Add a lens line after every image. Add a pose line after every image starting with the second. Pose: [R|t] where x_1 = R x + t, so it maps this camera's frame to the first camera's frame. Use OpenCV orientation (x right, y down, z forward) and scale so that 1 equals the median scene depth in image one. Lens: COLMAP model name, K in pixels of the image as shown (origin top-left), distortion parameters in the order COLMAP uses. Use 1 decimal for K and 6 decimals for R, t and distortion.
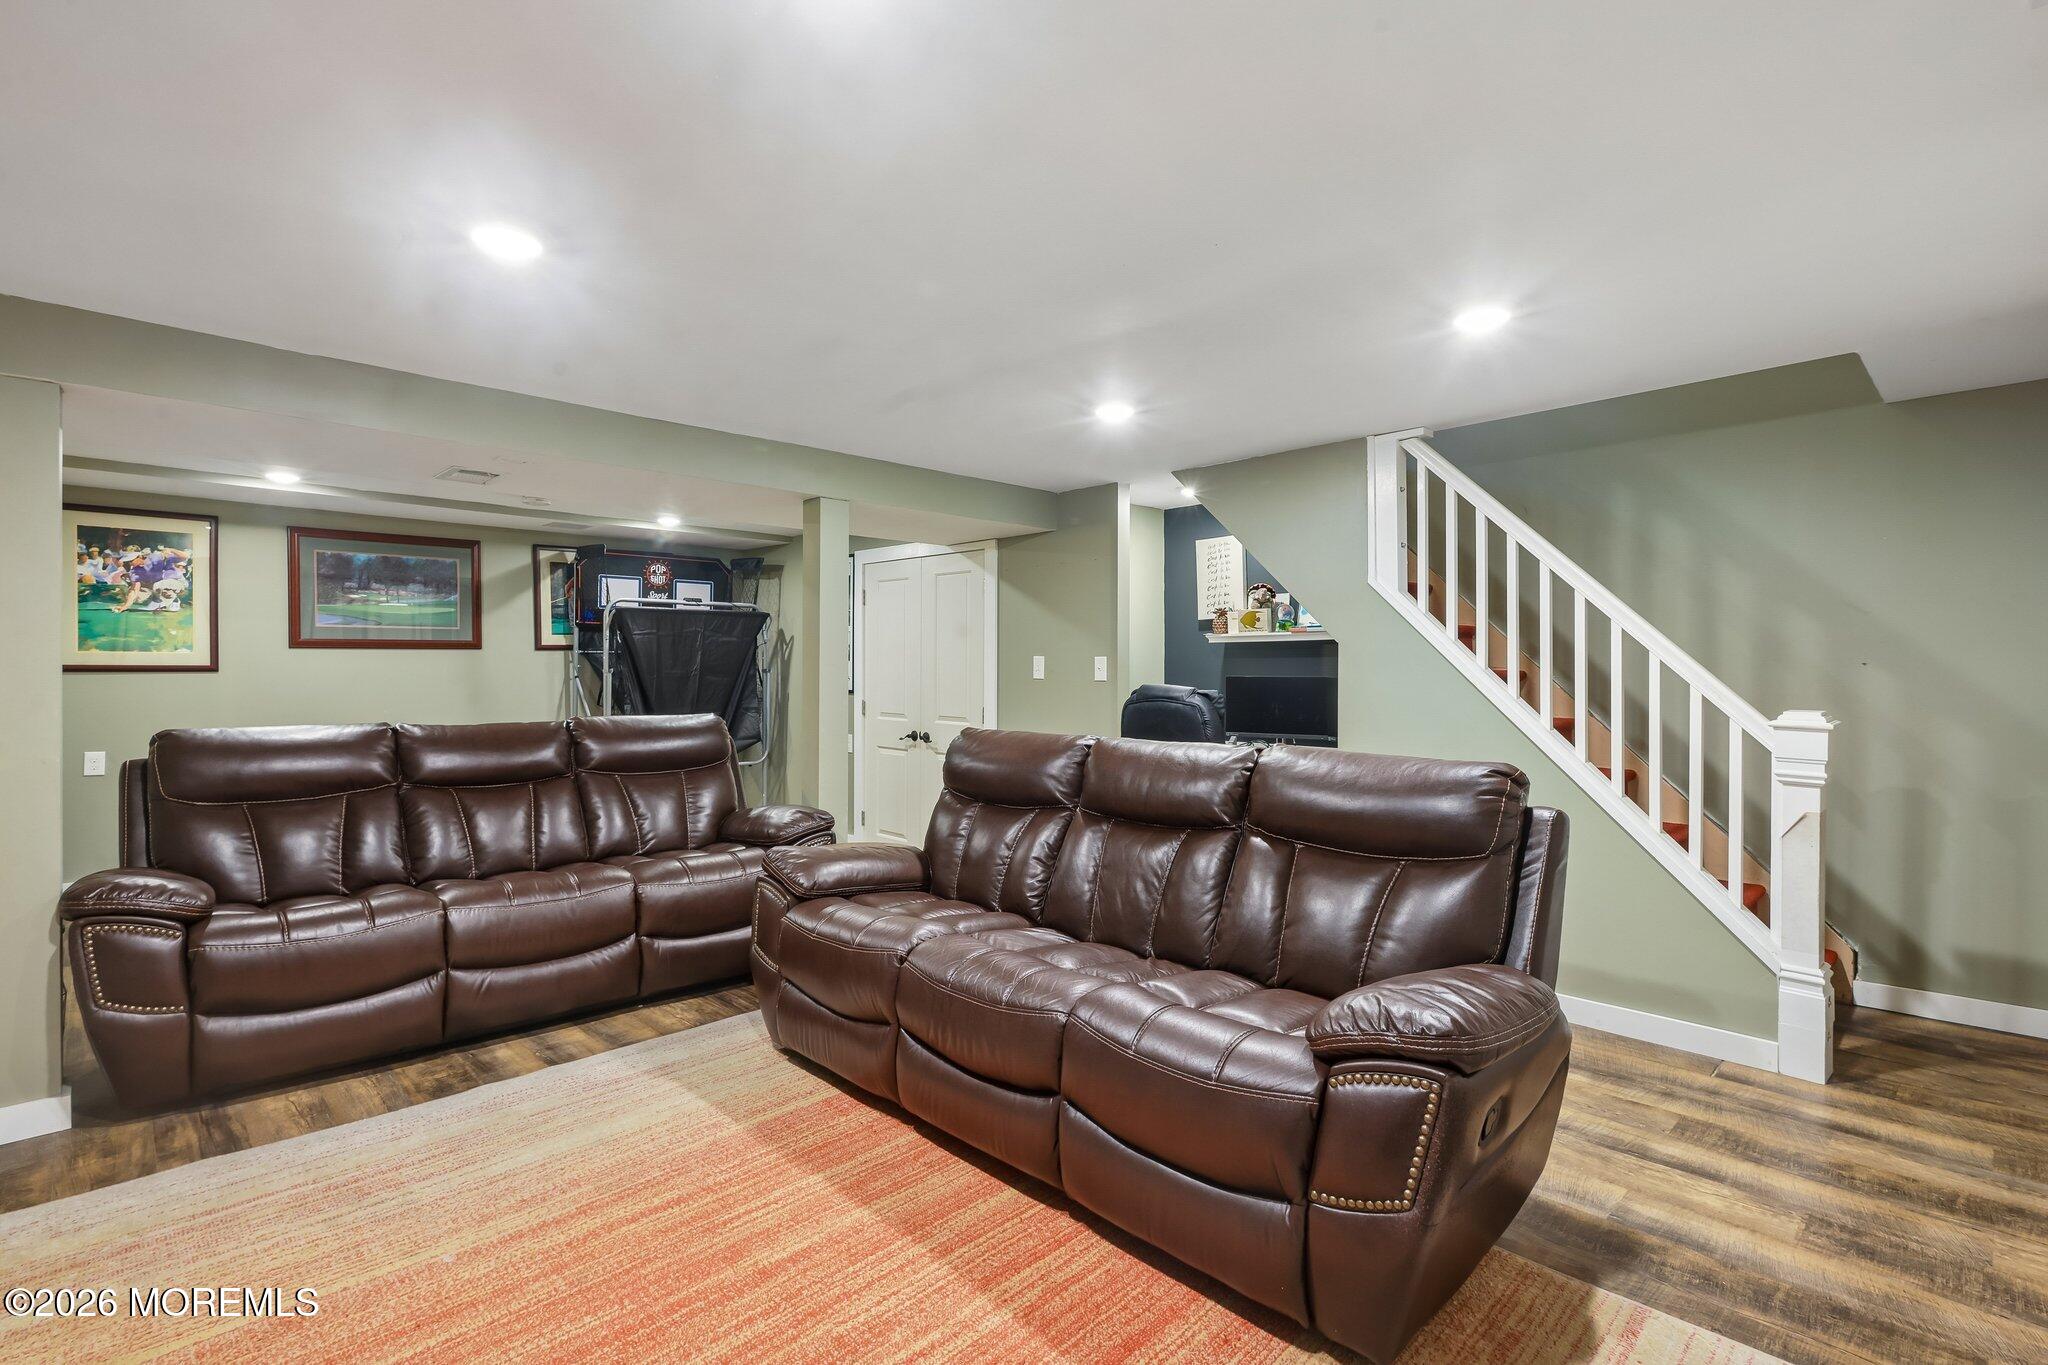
lens RADIAL K [[955.4, 0, 1010.3], [0, 955.4, 674.1], [0, 0, 1]] dist [-0.012212, 0.004327]
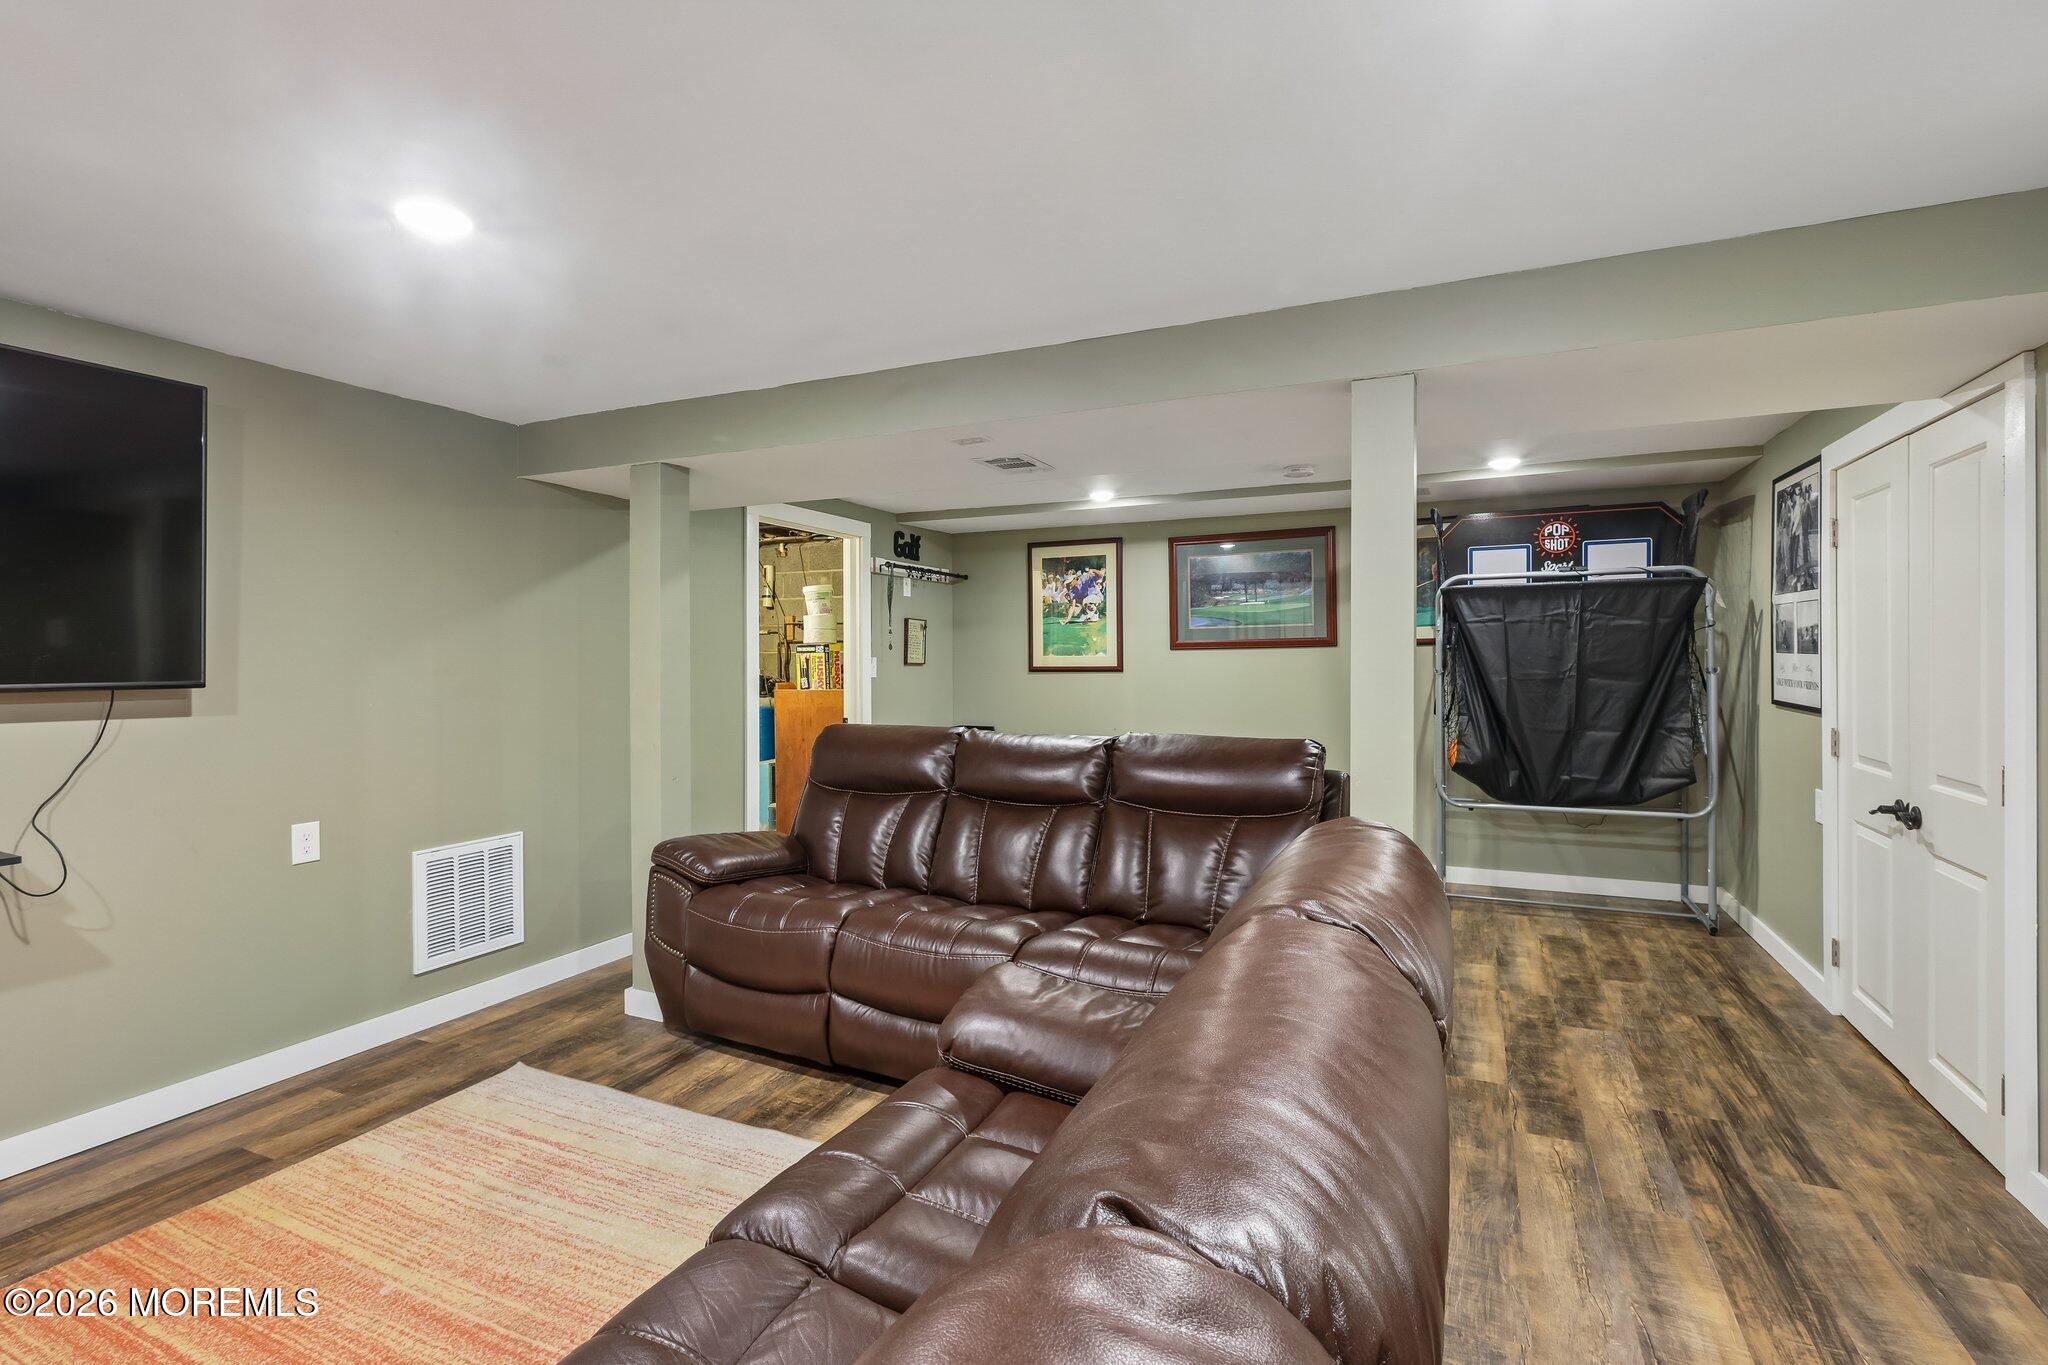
lens RADIAL K [[955.4, 0, 1010.3], [0, 955.4, 674.1], [0, 0, 1]] dist [-0.012212, 0.004327]
pose [[0.365790, 0.004962, -0.930684, 0.199572], [0.001912, 0.999980, 0.006083, -0.007292], [0.930696, -0.004005, 0.365773, 0.455944]]
